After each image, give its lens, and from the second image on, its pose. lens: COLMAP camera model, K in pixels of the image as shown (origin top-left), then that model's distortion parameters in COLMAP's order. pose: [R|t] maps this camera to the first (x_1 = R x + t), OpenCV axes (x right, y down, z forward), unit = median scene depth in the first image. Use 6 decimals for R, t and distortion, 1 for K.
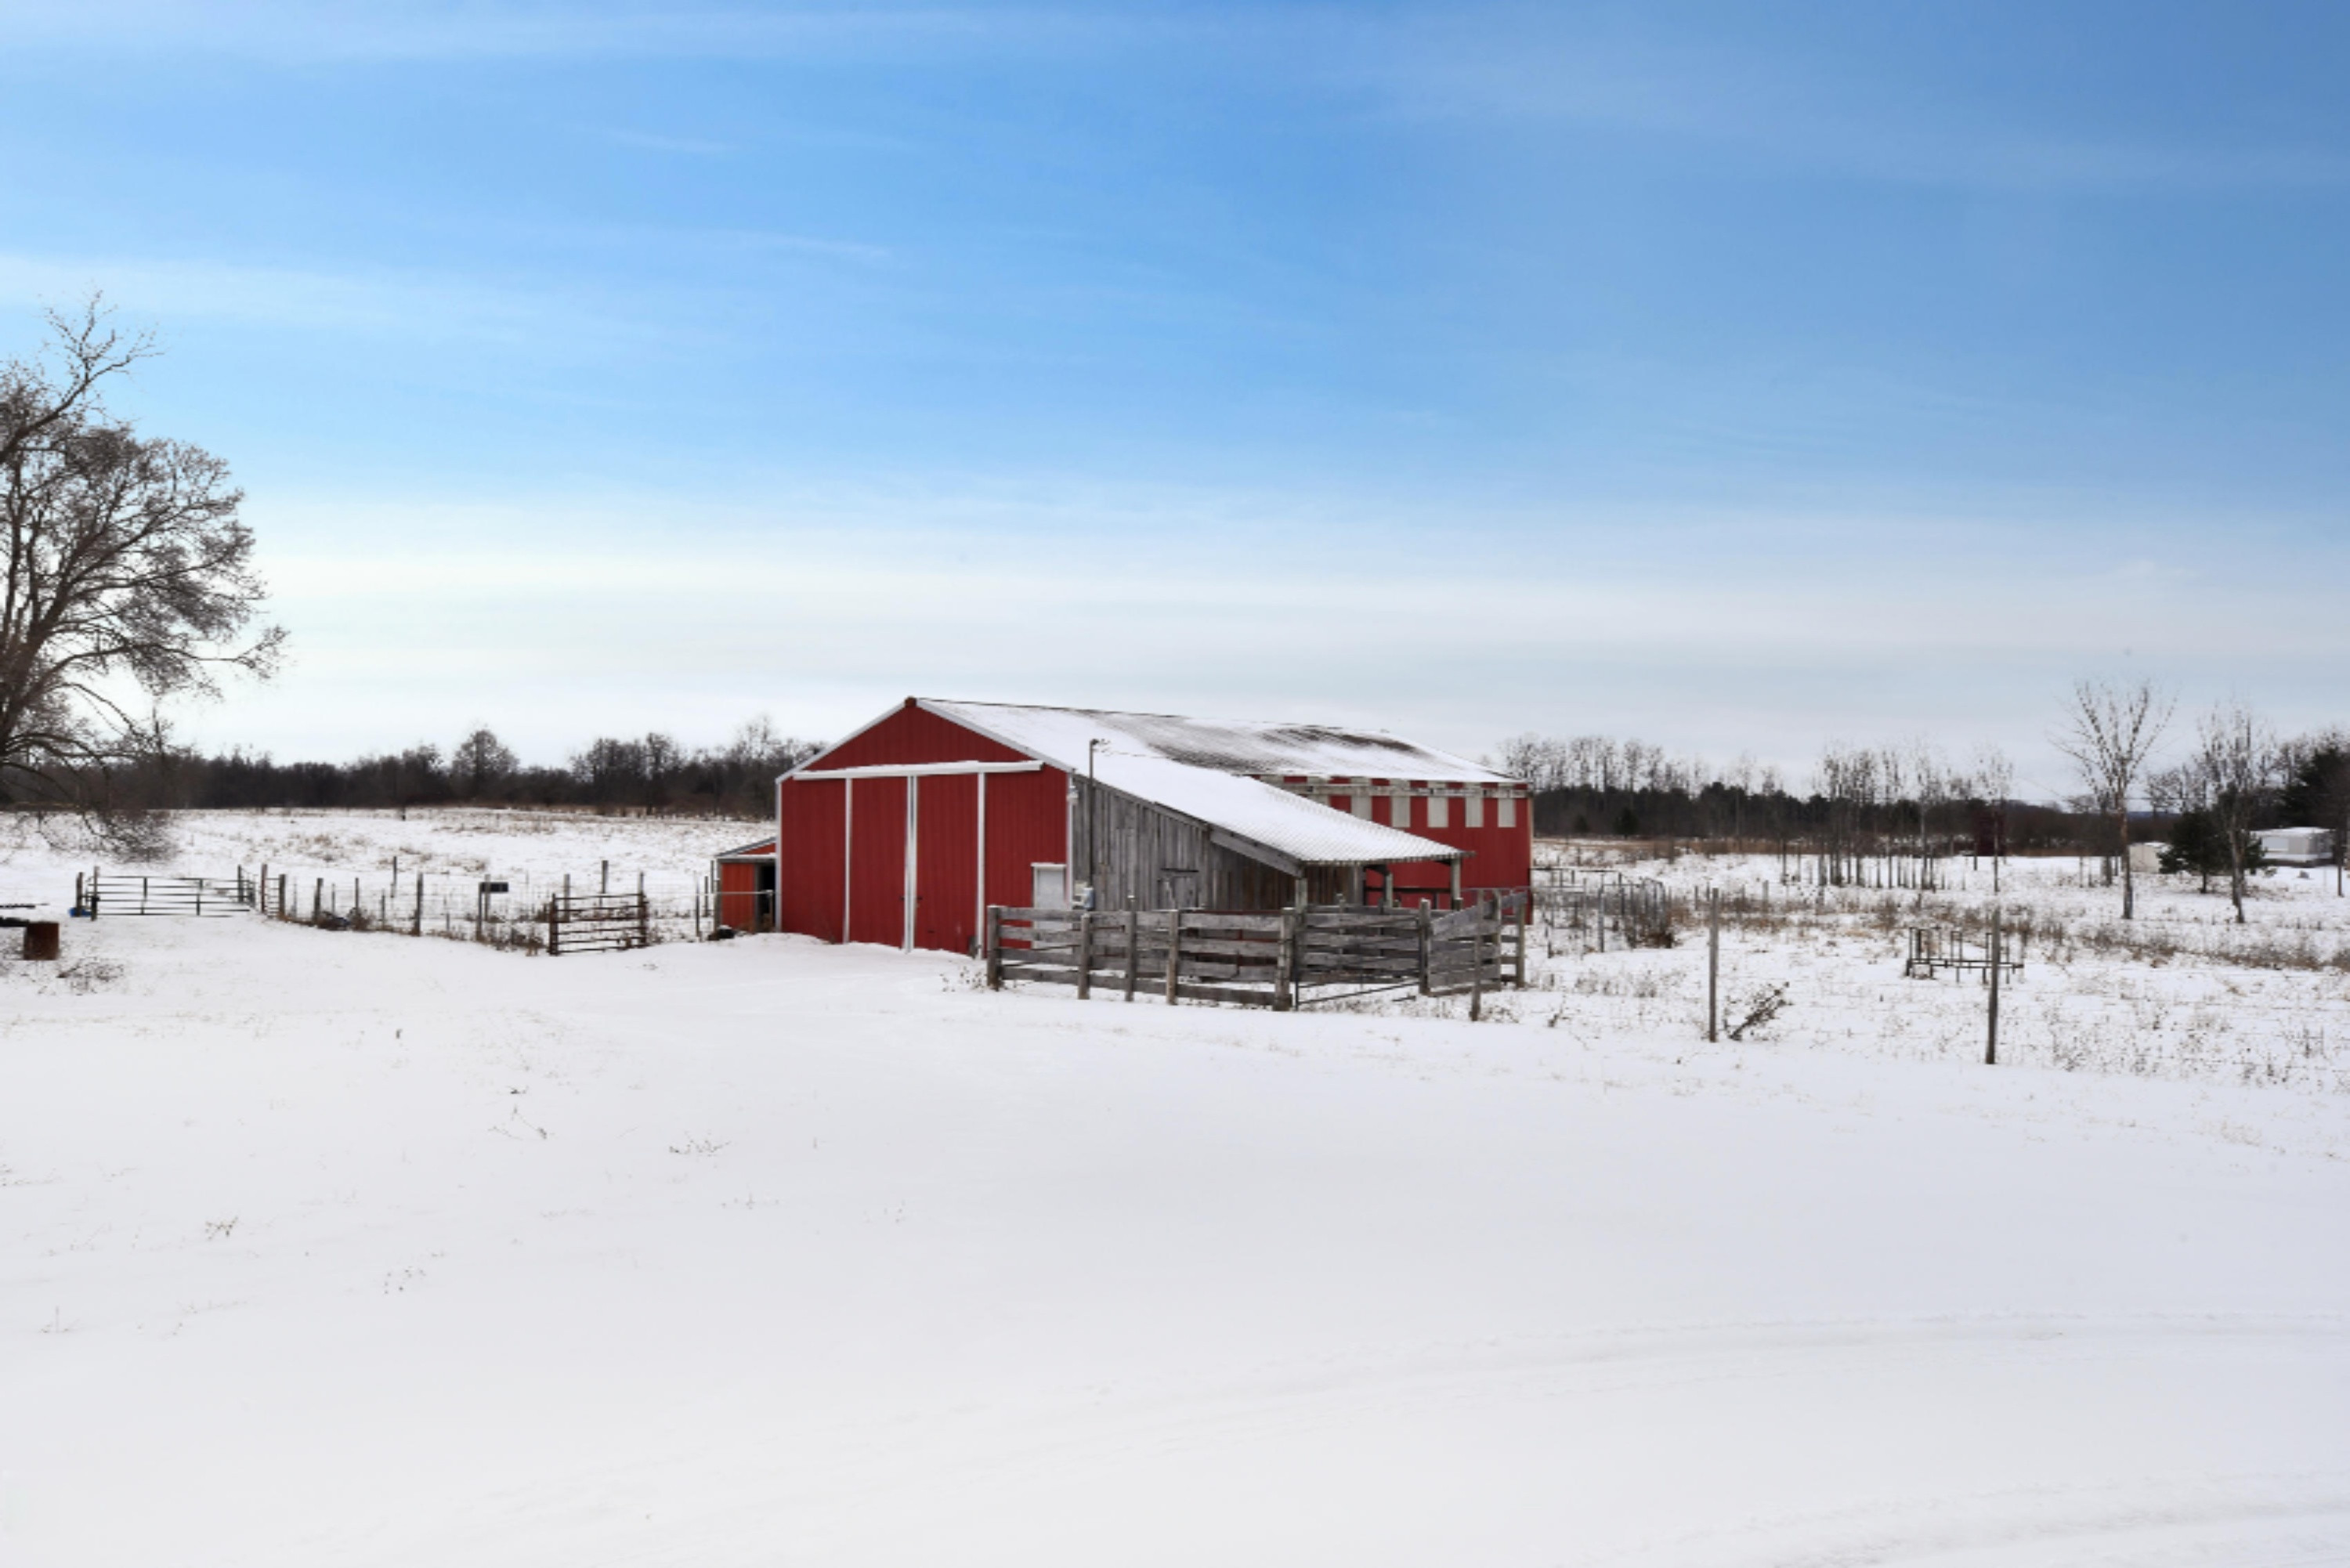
lens RADIAL K [[1528.1, 0, 1175.0], [0, 1528.1, 784.0], [0, 0, 1]] dist [-0.004297, -0.000307]
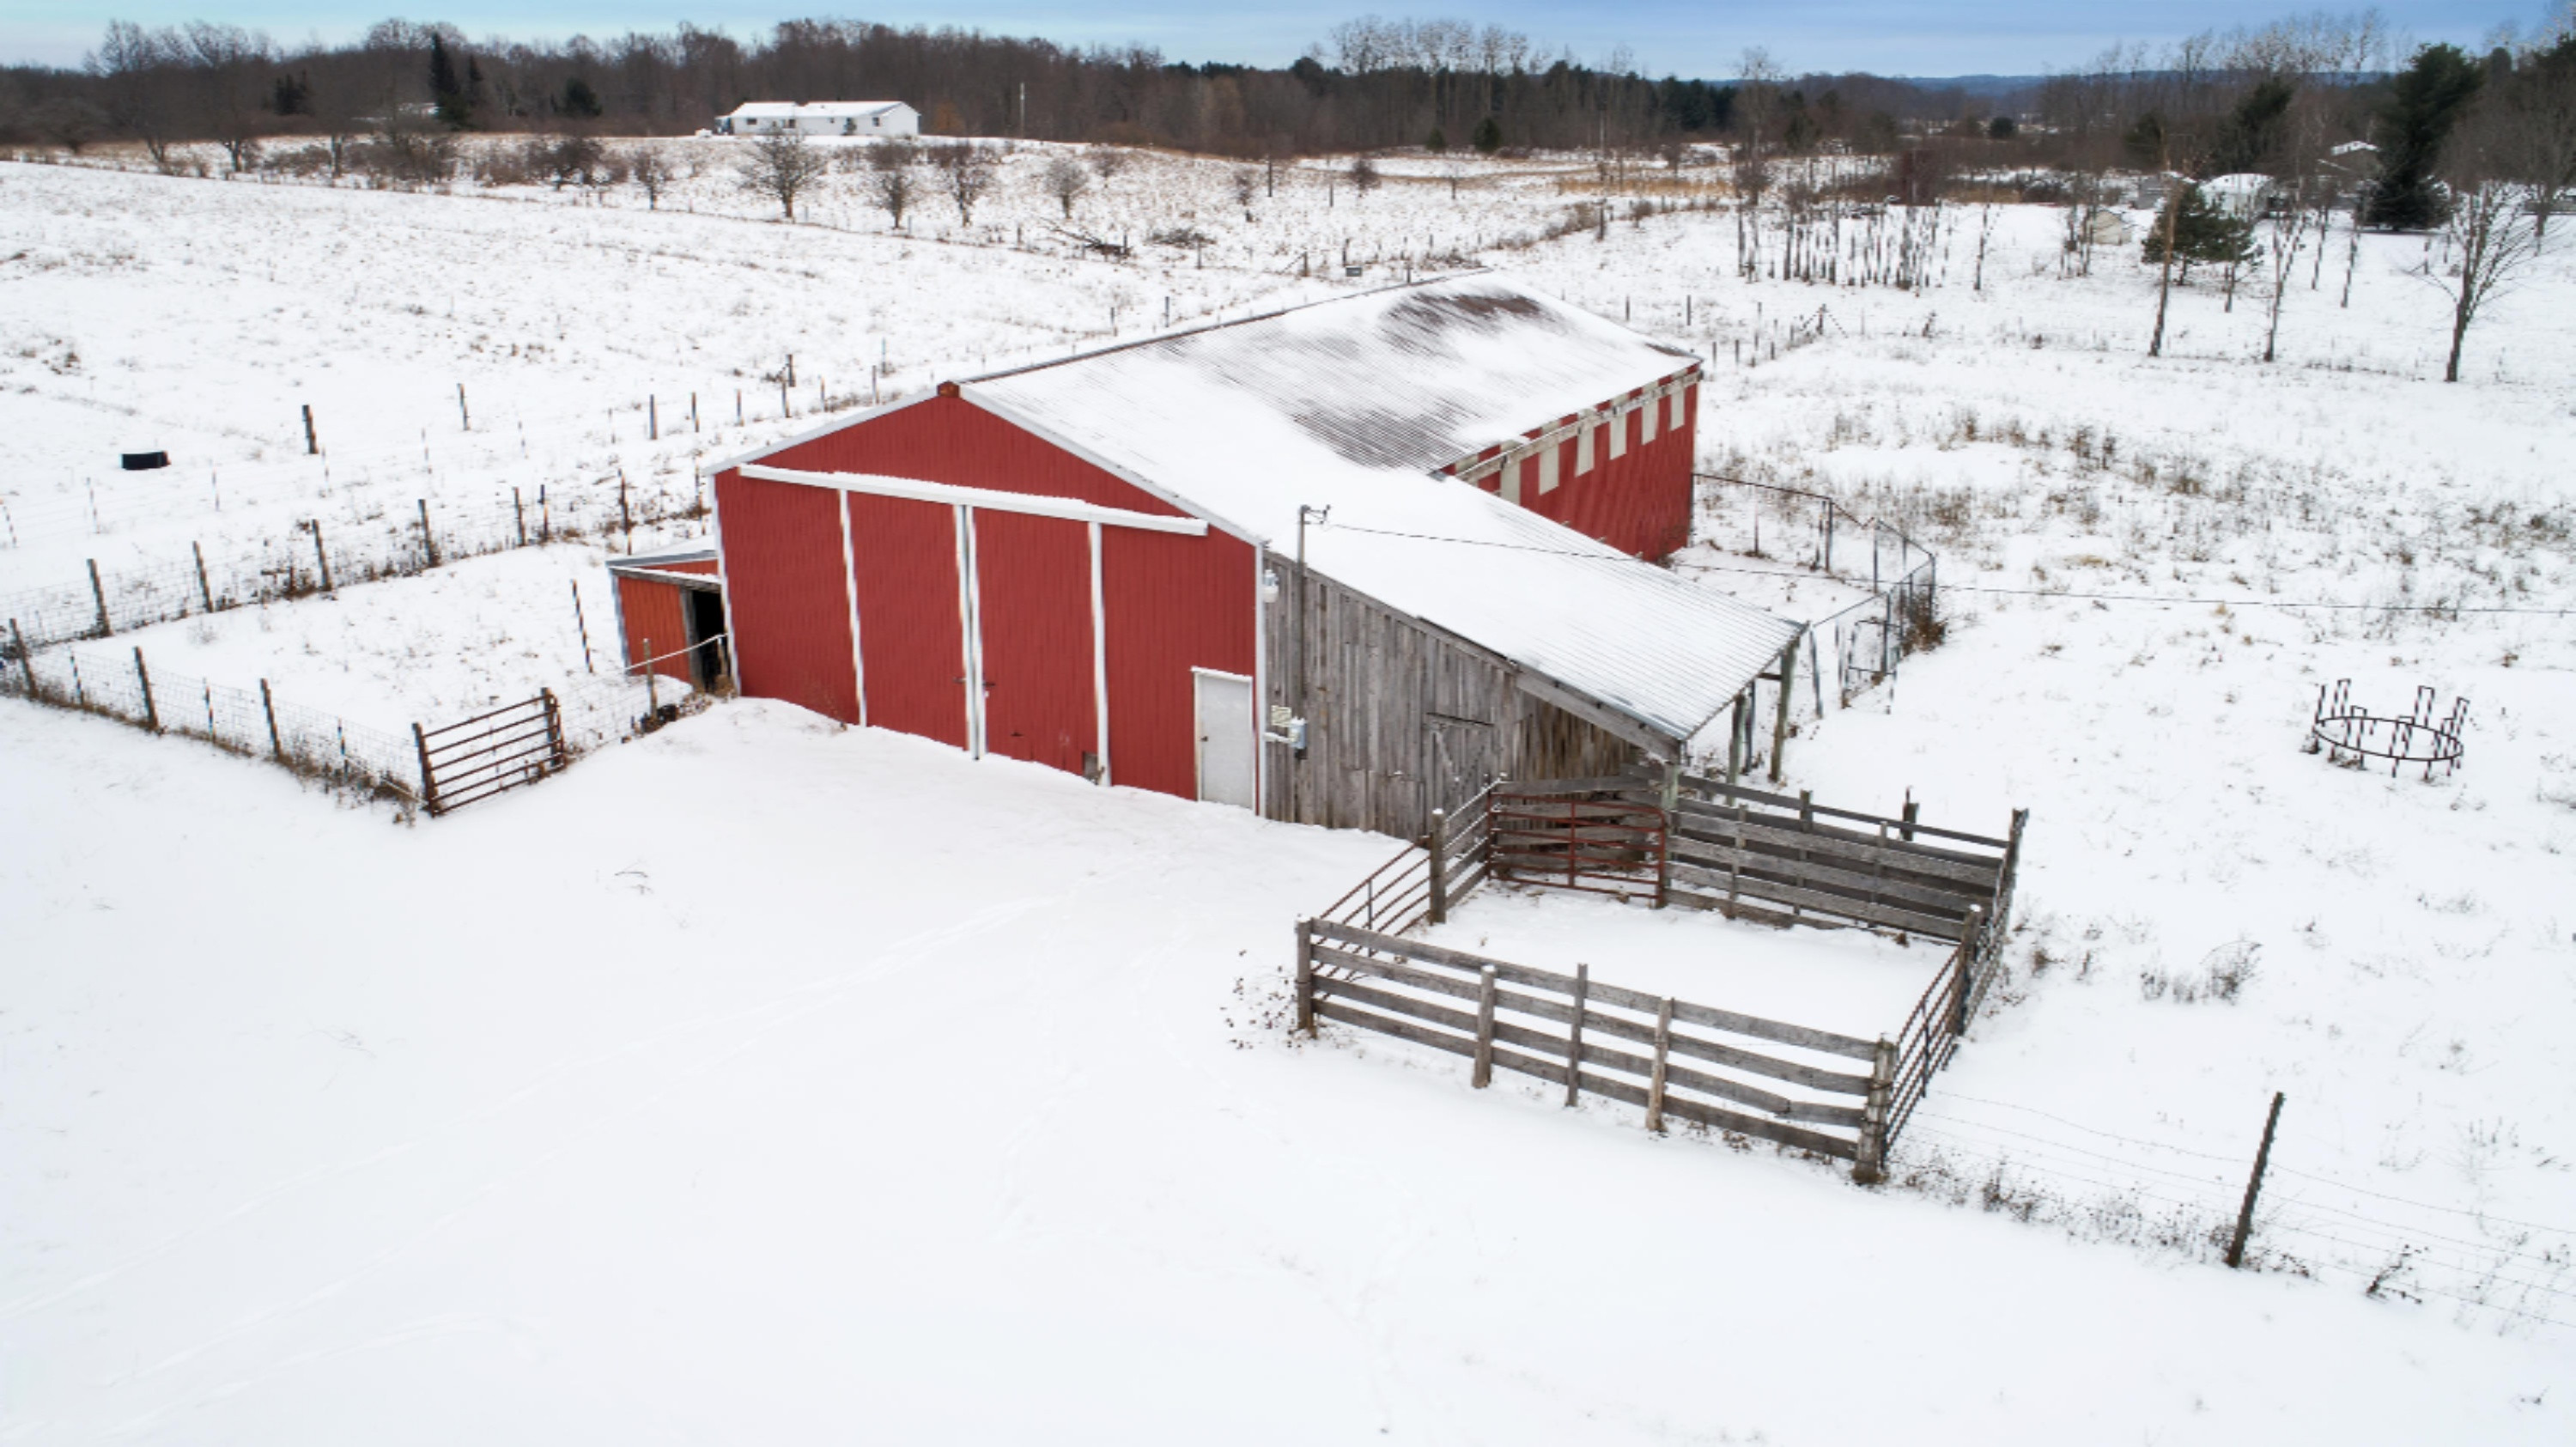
lens RADIAL K [[1747.3, 0, 1288.0], [0, 1747.3, 723.5], [0, 0, 1]] dist [-0.015368, -0.000700]
pose [[0.978258, -0.078770, 0.191848, -0.183325], [0.003809, 0.931729, 0.363134, -0.186274], [-0.207354, -0.354508, 0.911772, 0.250801]]
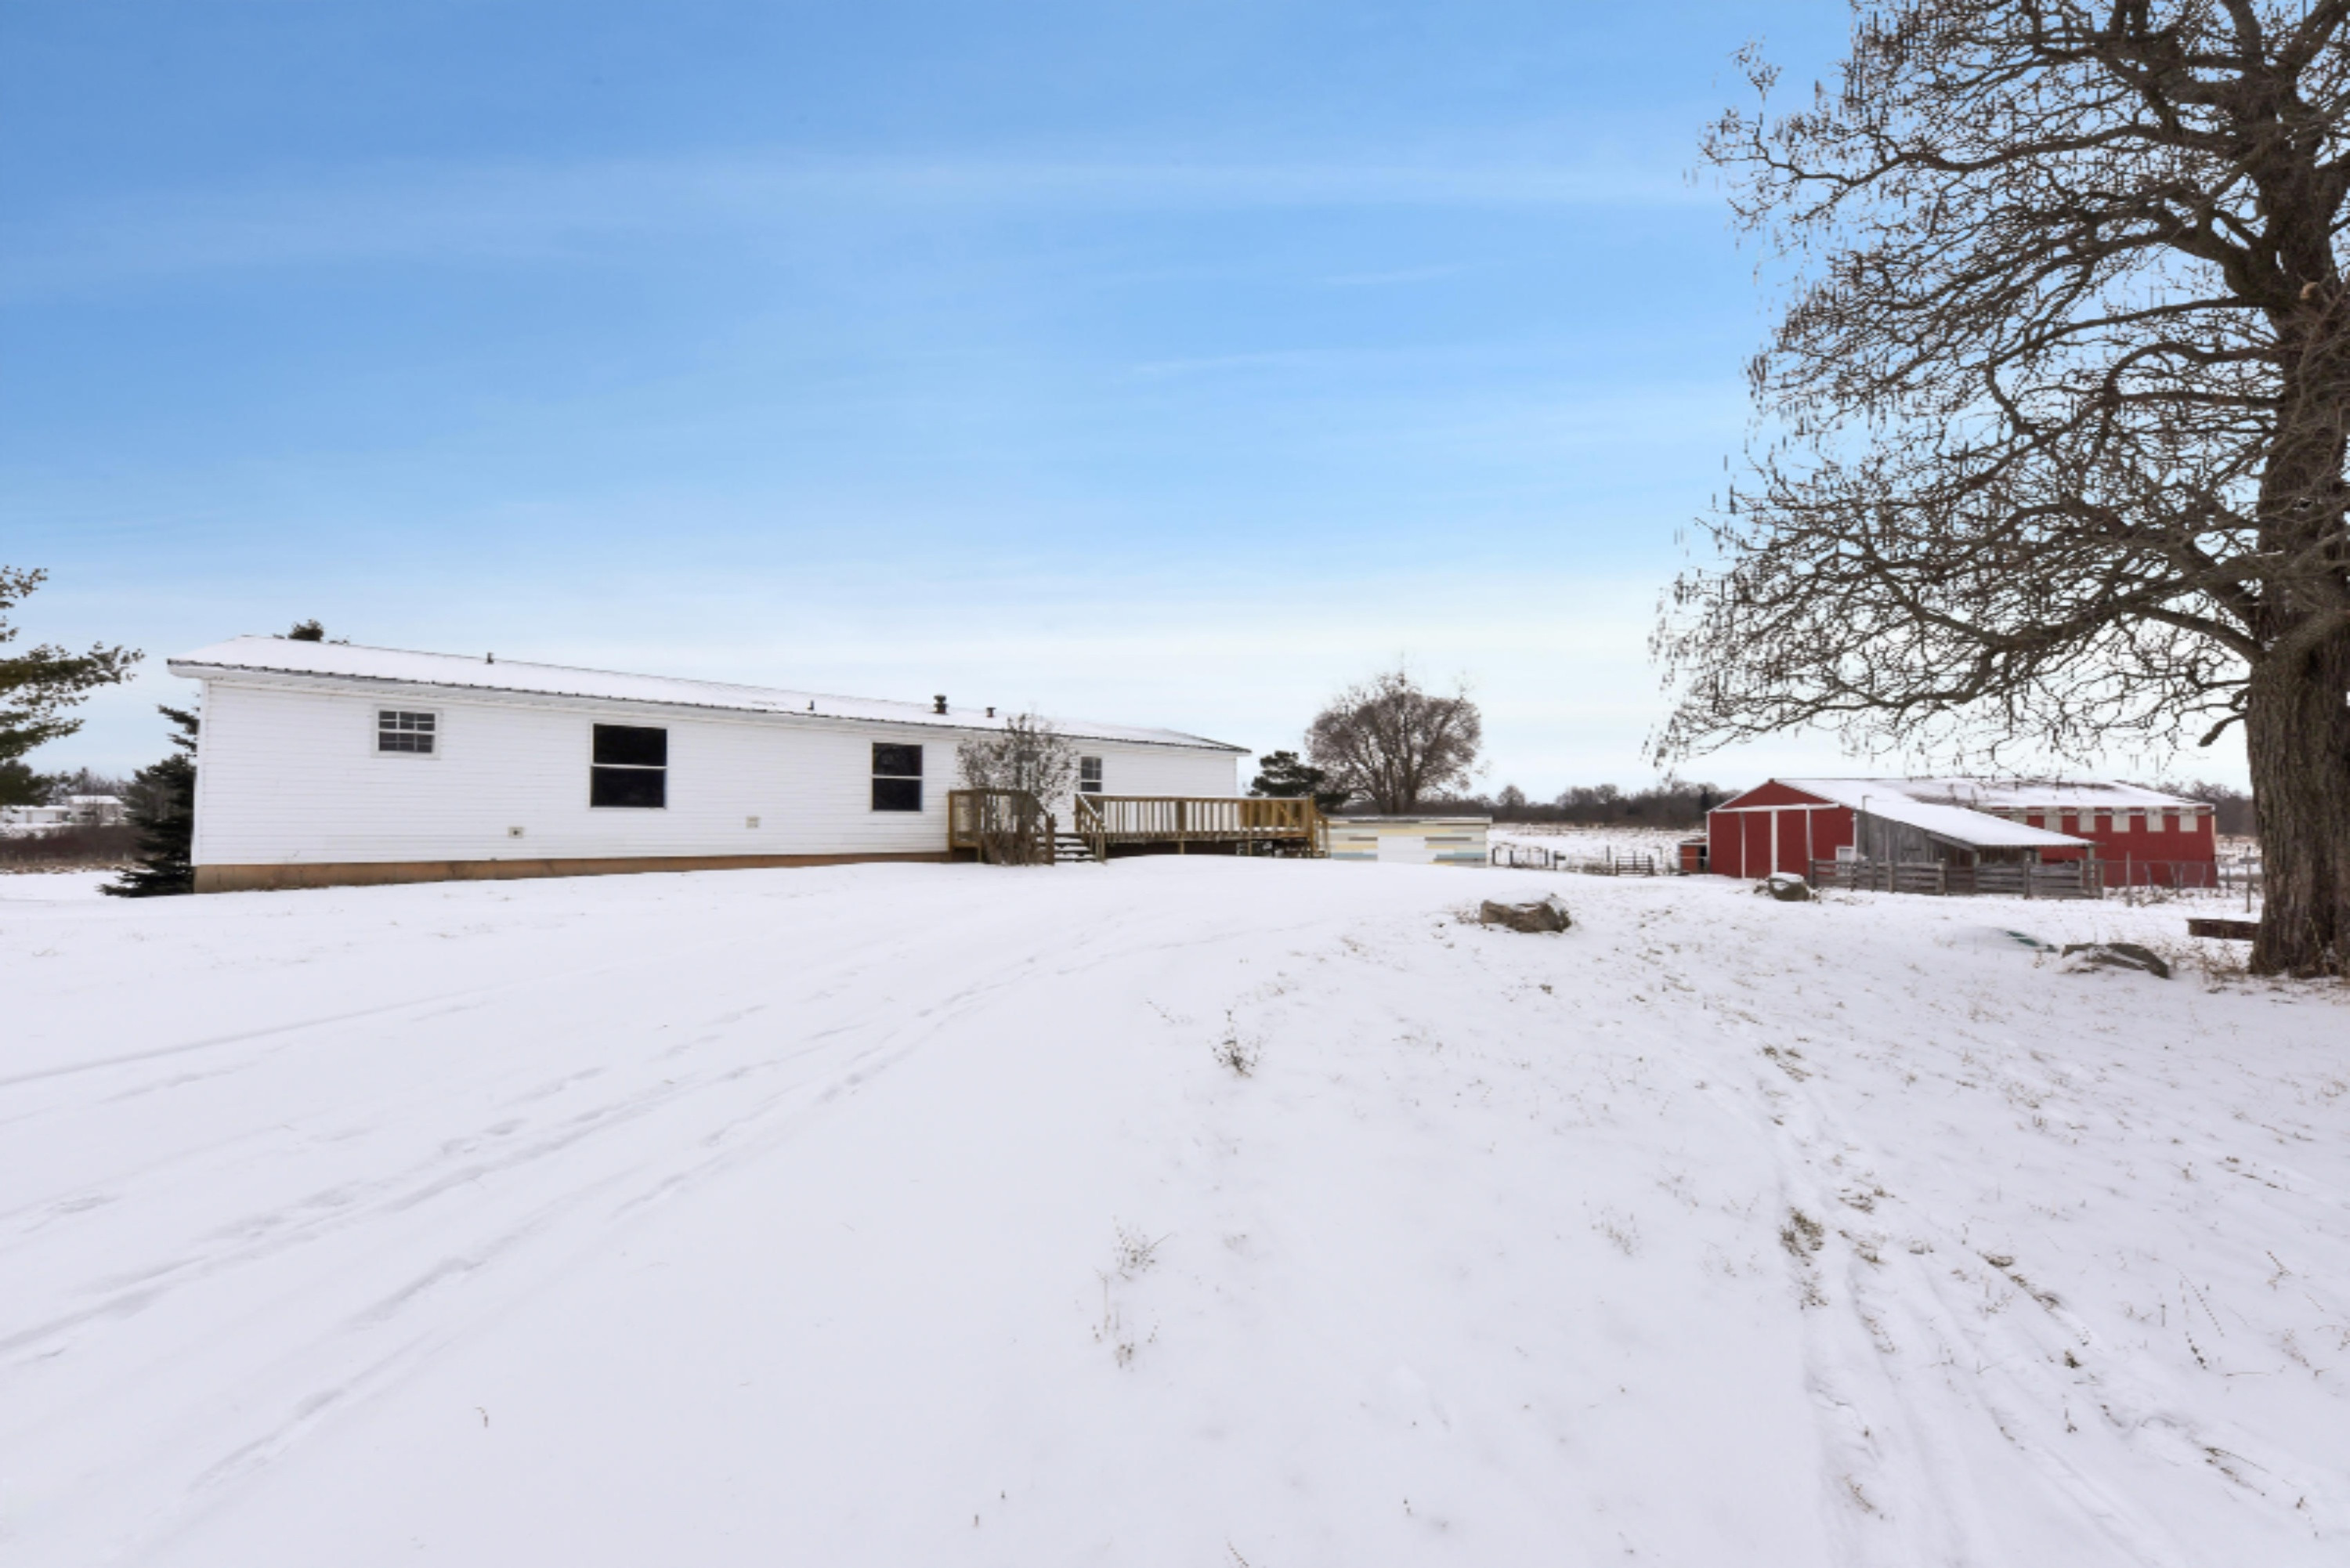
lens RADIAL K [[818.3, 0, 1175.0], [0, 818.3, 784.0], [0, 0, 1]] dist [0.000594, 0.000071]
pose [[0.695845, -0.041086, -0.717016, 0.101991], [0.018007, 0.999047, -0.039772, -0.012398], [0.717966, 0.014764, 0.695921, -0.594759]]
